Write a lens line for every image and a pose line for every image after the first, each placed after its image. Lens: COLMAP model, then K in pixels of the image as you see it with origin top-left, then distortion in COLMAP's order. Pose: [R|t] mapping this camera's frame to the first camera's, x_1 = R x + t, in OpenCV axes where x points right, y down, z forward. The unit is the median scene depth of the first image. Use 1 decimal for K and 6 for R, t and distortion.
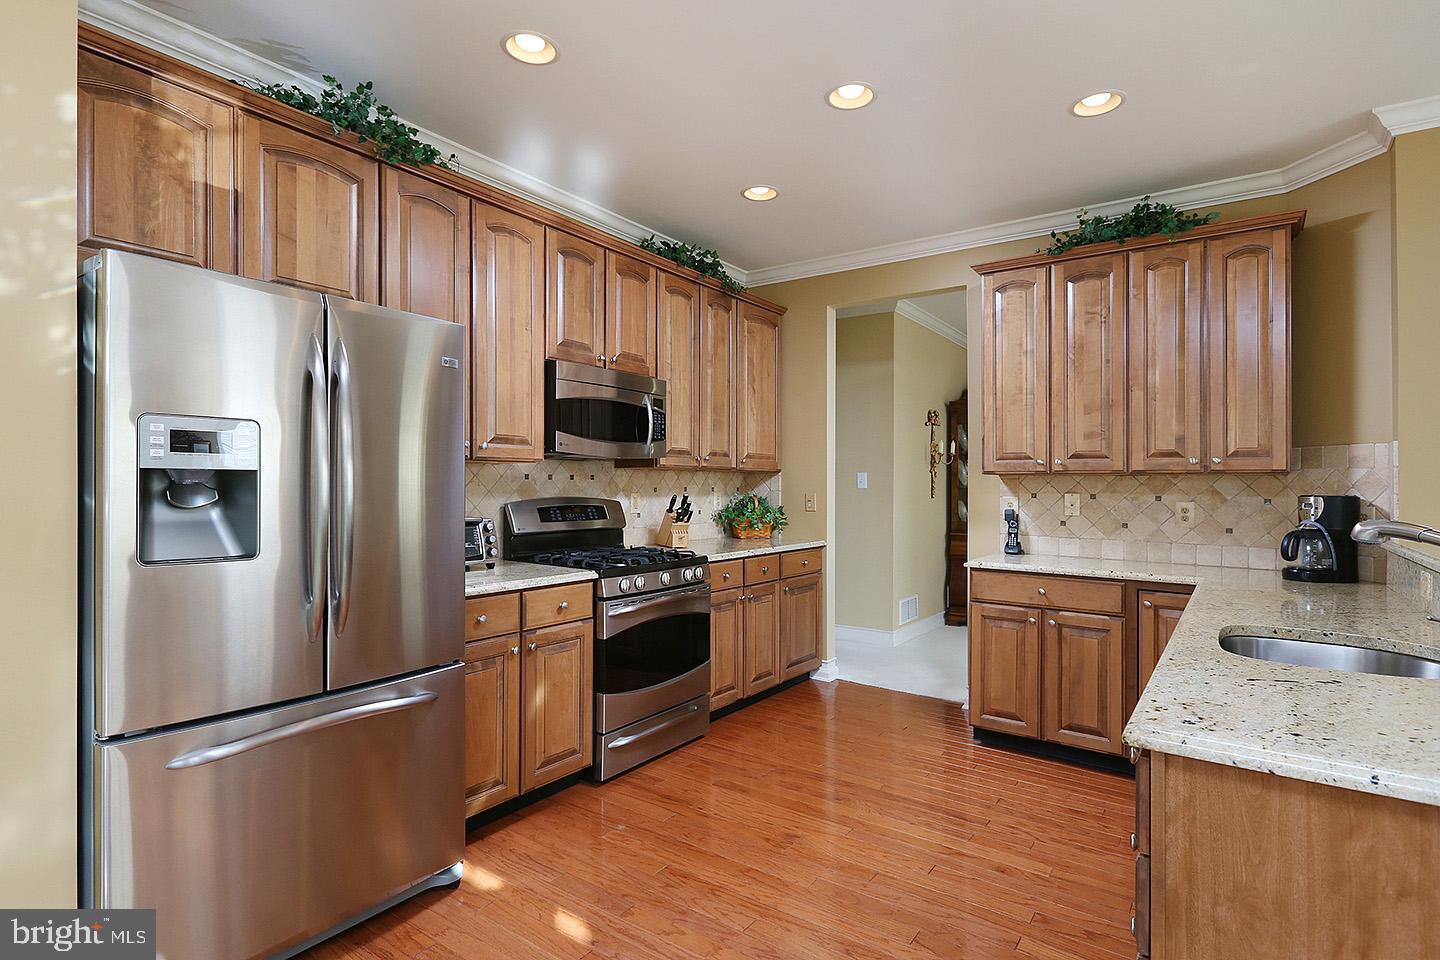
lens RADIAL K [[719.8, 0, 725.3], [0, 719.8, 481.6], [0, 0, 1]] dist [0.010207, -0.002882]
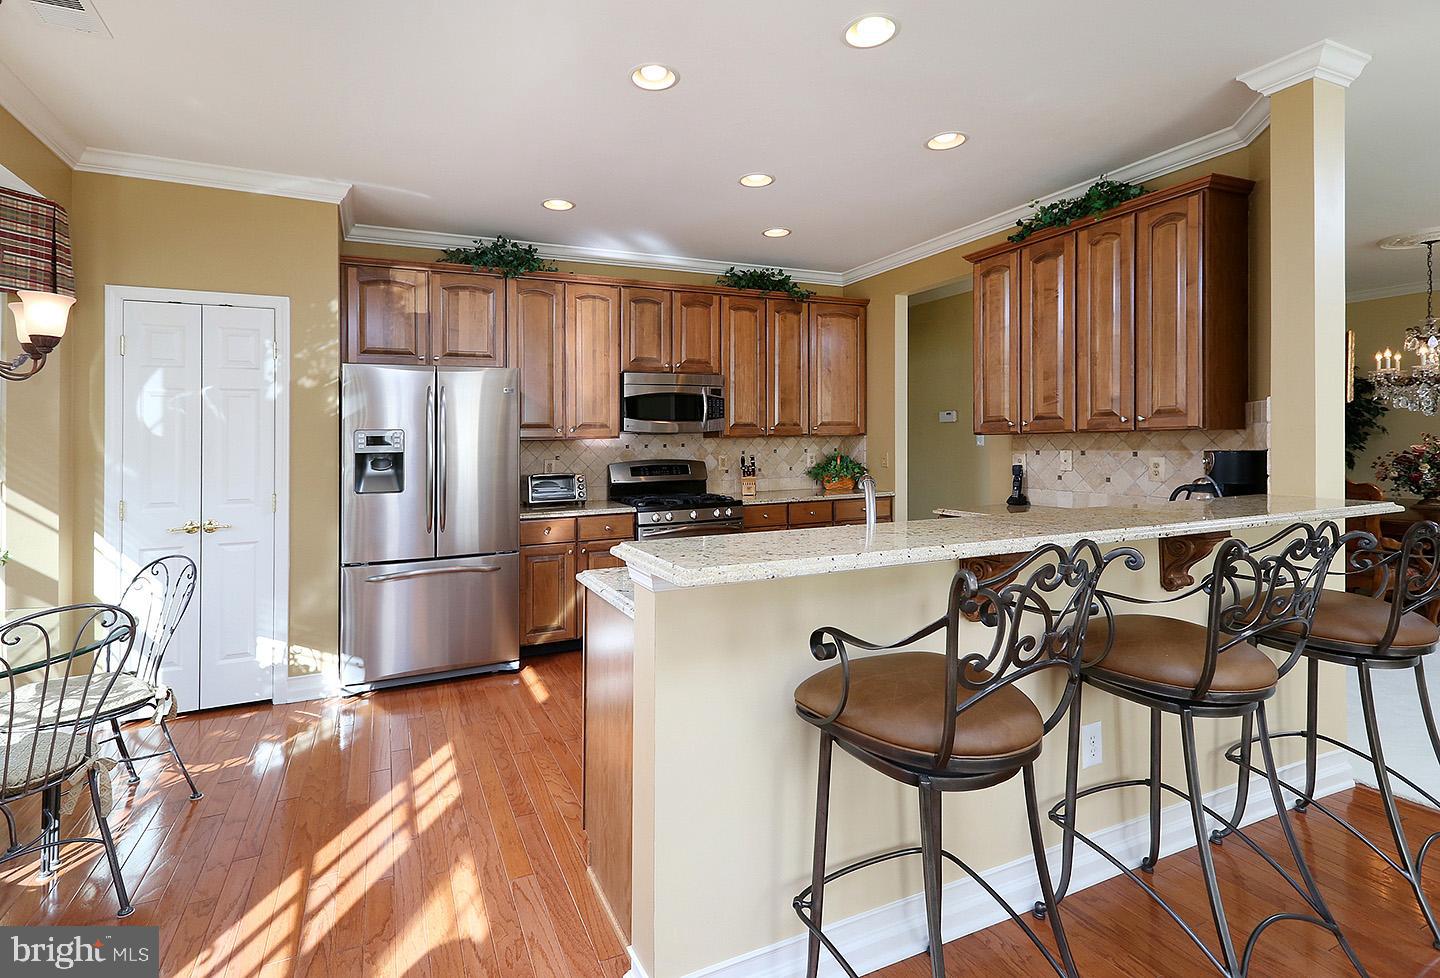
lens RADIAL K [[690.4, 0, 742.0], [0, 690.4, 429.1], [0, 0, 1]] dist [0.004337, 0.000968]
pose [[0.878369, -0.031605, -0.476937, 0.624428], [0.025888, 0.999493, -0.018556, -0.010135], [0.477281, 0.003952, 0.878742, -0.174598]]
